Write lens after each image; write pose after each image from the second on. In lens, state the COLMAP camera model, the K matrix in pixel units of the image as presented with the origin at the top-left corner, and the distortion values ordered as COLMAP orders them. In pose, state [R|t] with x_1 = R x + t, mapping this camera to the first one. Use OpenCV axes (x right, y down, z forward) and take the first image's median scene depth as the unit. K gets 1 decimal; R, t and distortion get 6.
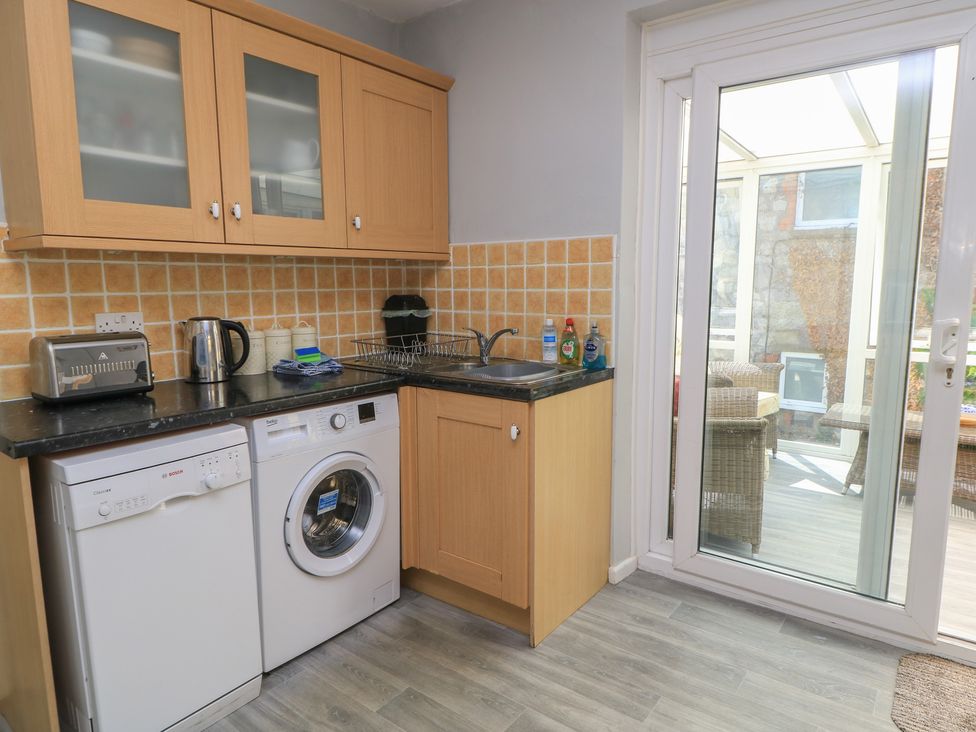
lens RADIAL K [[614.0, 0, 487.4], [0, 614.0, 363.6], [0, 0, 1]] dist [0.006899, -0.001364]
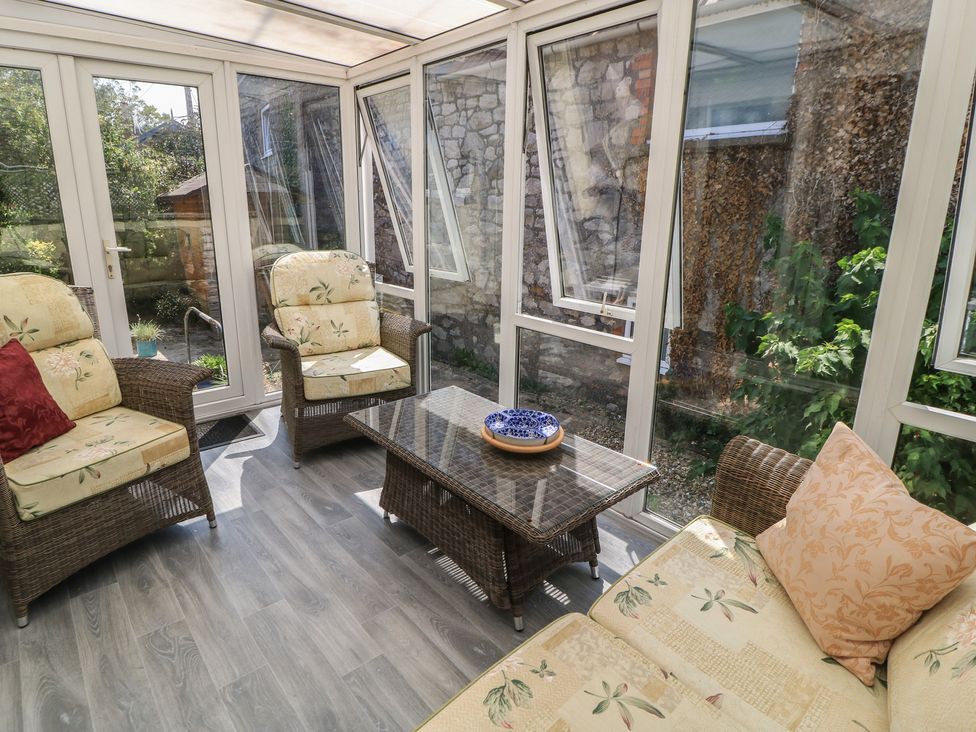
lens RADIAL K [[541.5, 0, 486.4], [0, 541.5, 363.7], [0, 0, 1]] dist [0.004335, -0.033449]
pose [[0.980370, 0.056717, -0.188833, 1.149568], [-0.026789, 0.987168, 0.157423, -0.103190], [0.195339, -0.149274, 0.969309, 0.599103]]
